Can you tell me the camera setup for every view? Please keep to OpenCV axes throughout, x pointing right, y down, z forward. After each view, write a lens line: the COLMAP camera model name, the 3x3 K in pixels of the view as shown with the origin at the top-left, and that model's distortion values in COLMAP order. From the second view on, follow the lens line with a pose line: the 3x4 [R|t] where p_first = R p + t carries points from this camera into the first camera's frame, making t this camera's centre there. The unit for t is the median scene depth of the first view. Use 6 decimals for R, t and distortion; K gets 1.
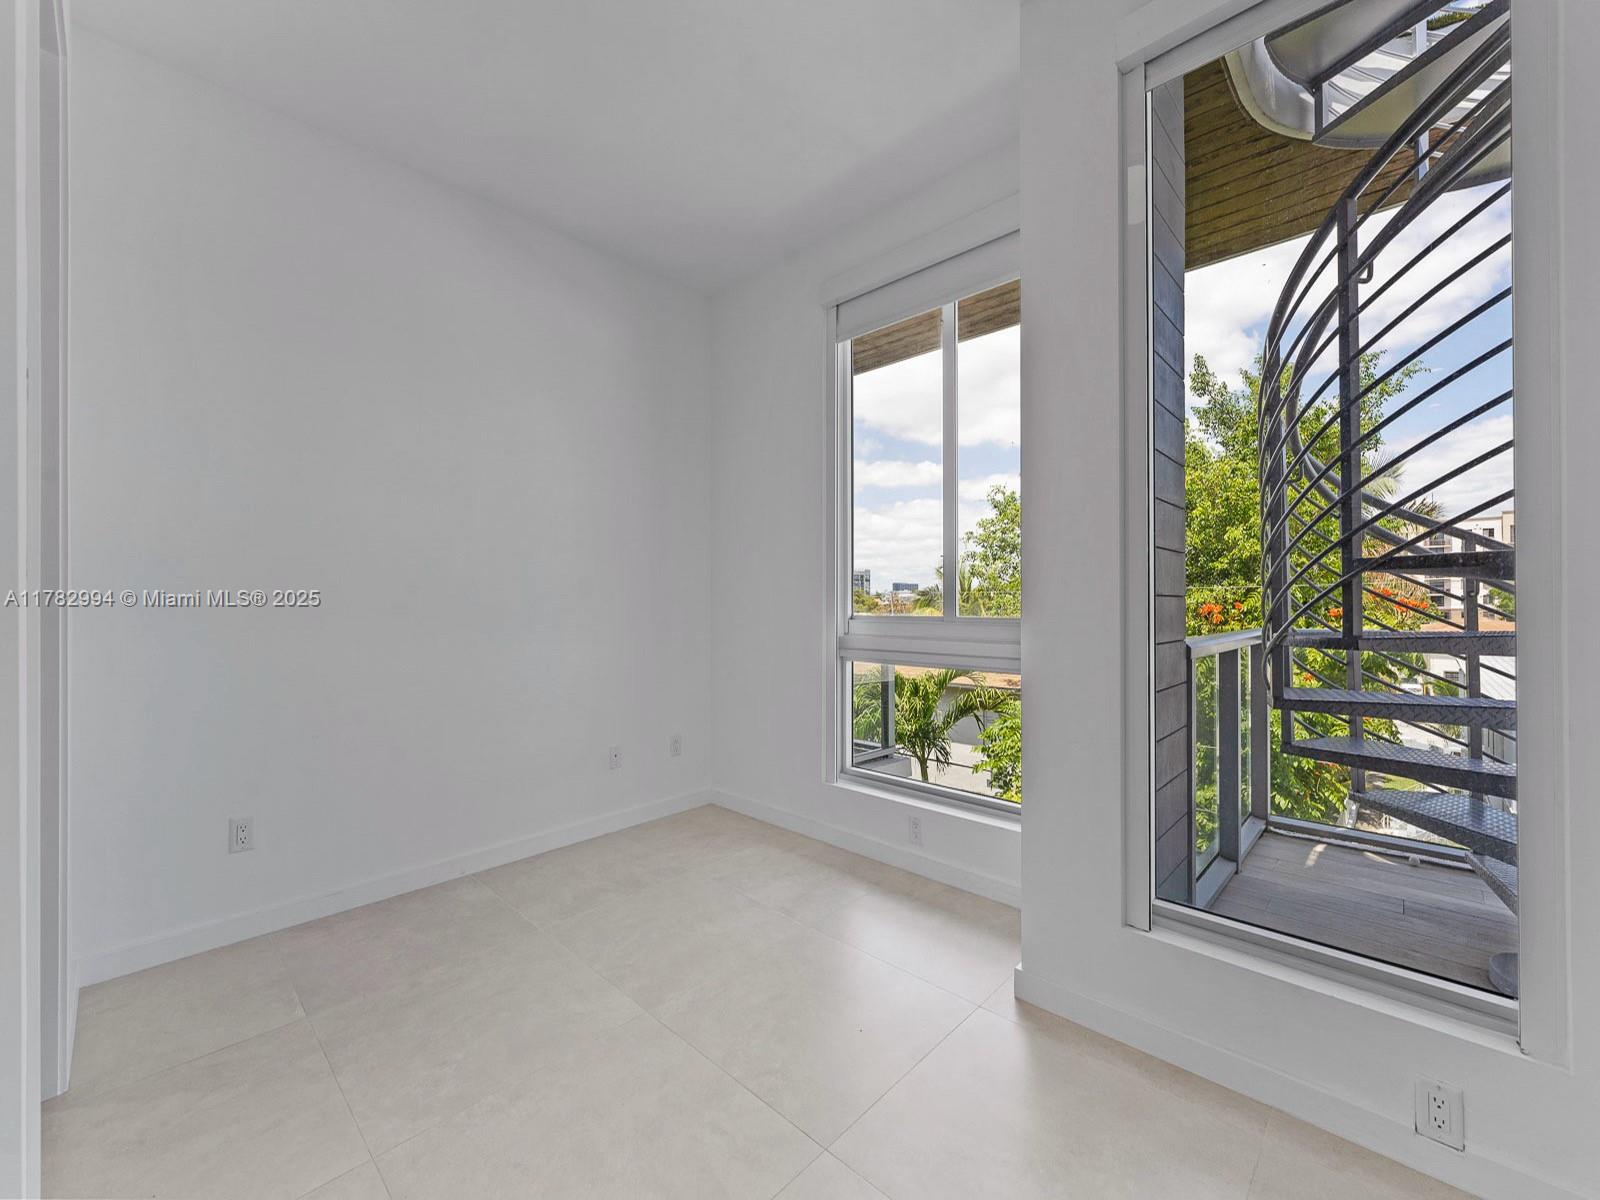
lens RADIAL K [[646.6, 0, 803.7], [0, 646.6, 602.0], [0, 0, 1]] dist [0.000548, 0.000217]
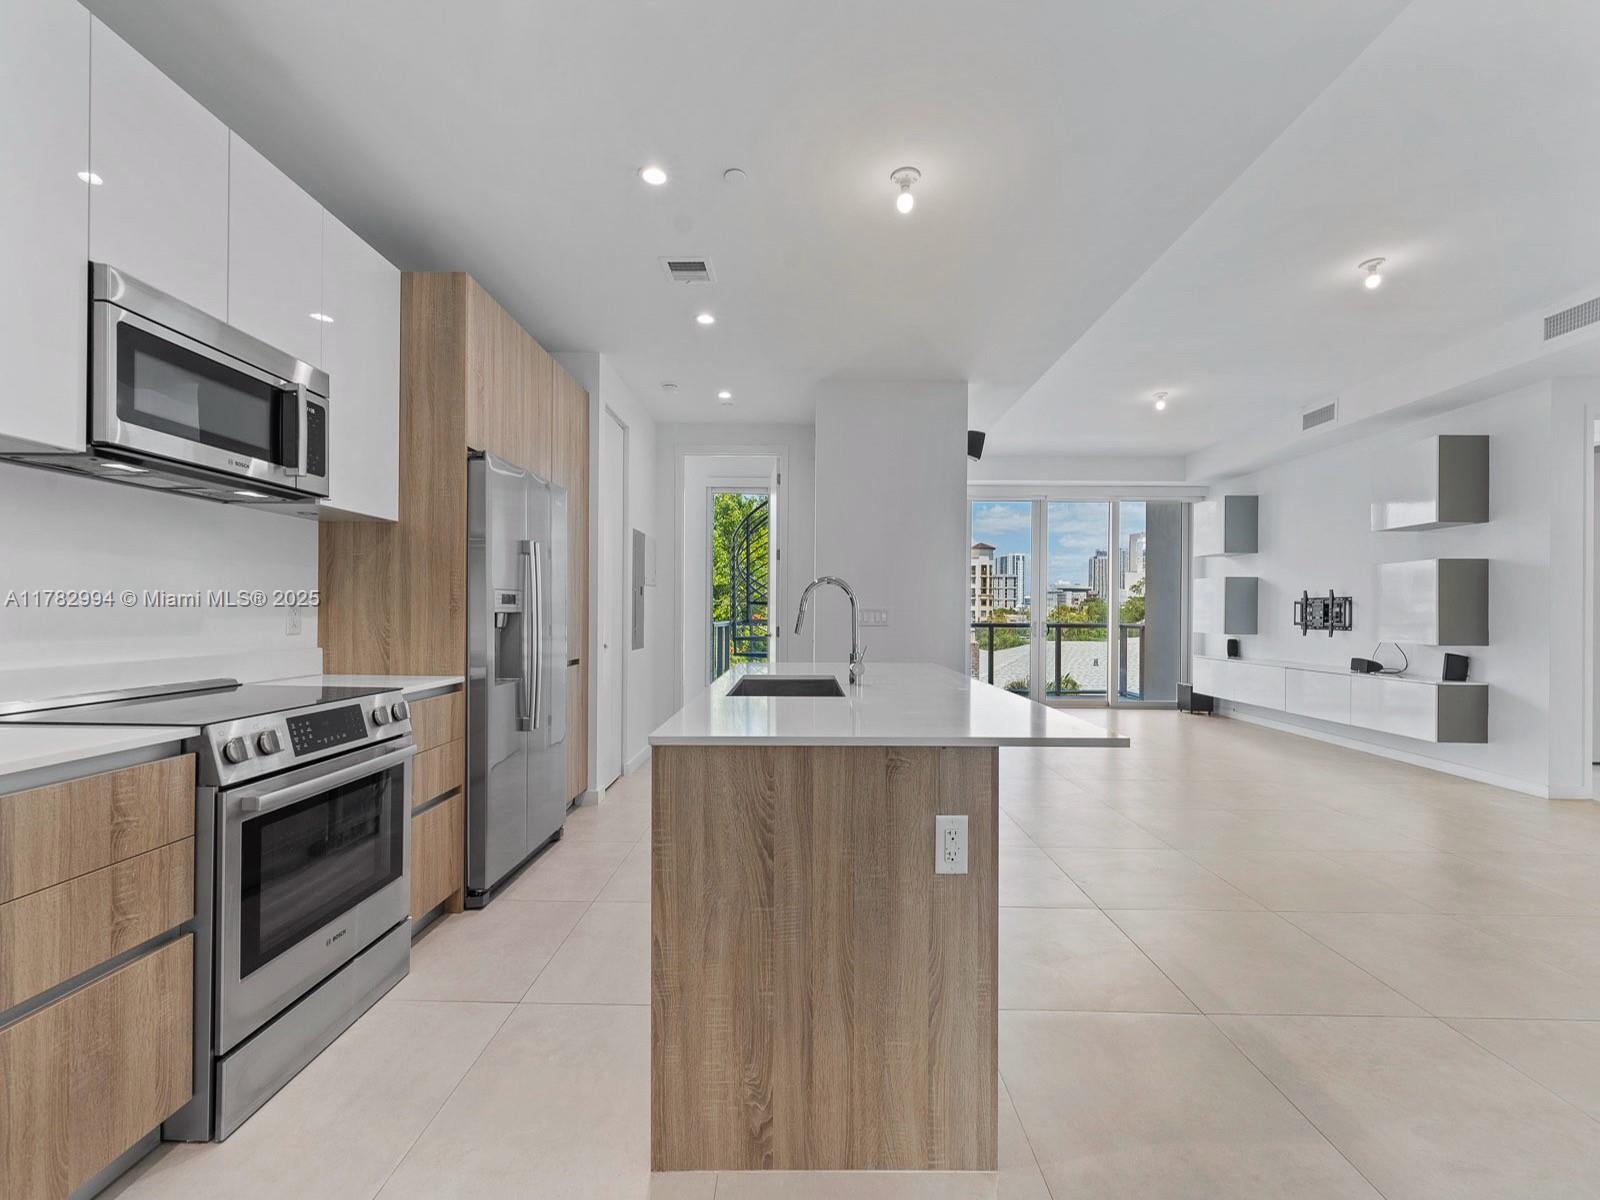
lens RADIAL K [[646.2, 0, 801.5], [0, 646.2, 608.7], [0, 0, 1]] dist [-0.036550, 0.000045]
pose [[0.734490, 0.010485, 0.678538, -1.668311], [-0.009030, 0.999943, -0.005677, -0.000252], [-0.678559, -0.001957, 0.734543, -2.215622]]
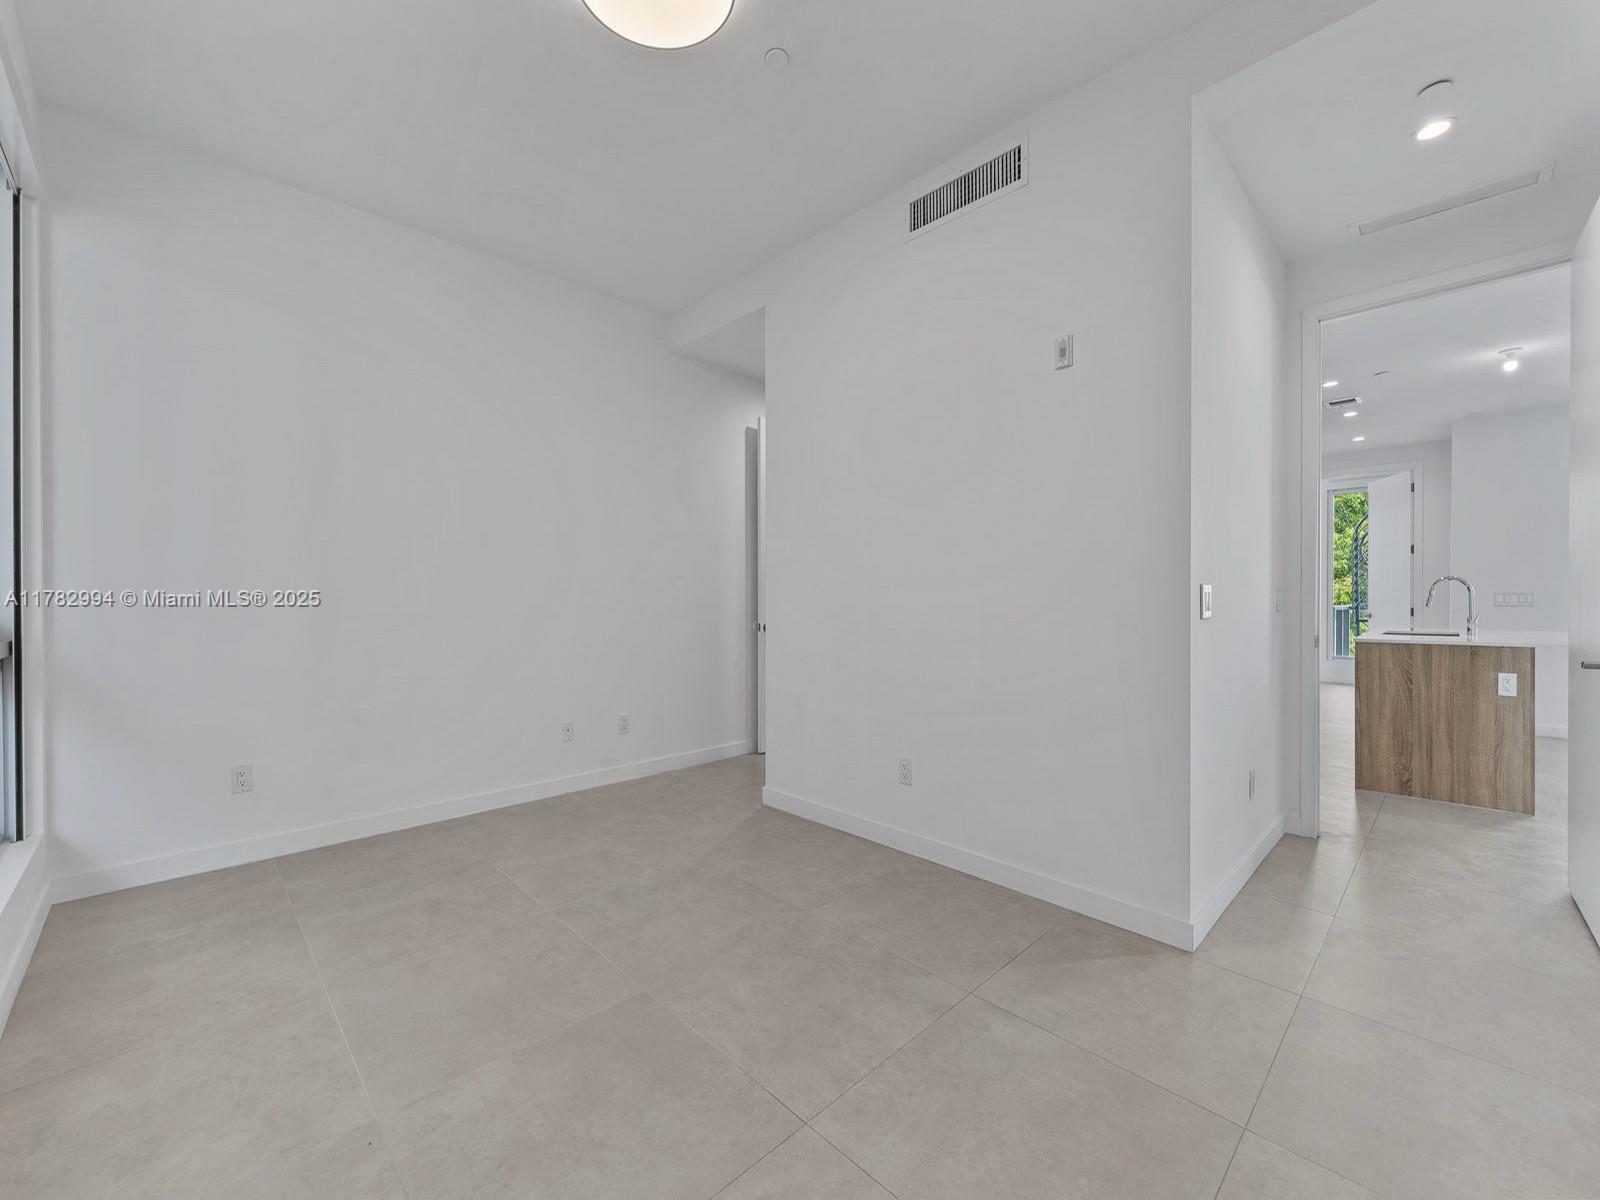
lens RADIAL K [[646.6, 0, 803.7], [0, 646.6, 602.0], [0, 0, 1]] dist [0.000548, 0.000217]
pose [[0.999116, 0.000355, -0.042025, -2.900296], [-0.000019, 0.999968, 0.007986, 0.003748], [0.042027, -0.007978, 0.999085, -3.631034]]
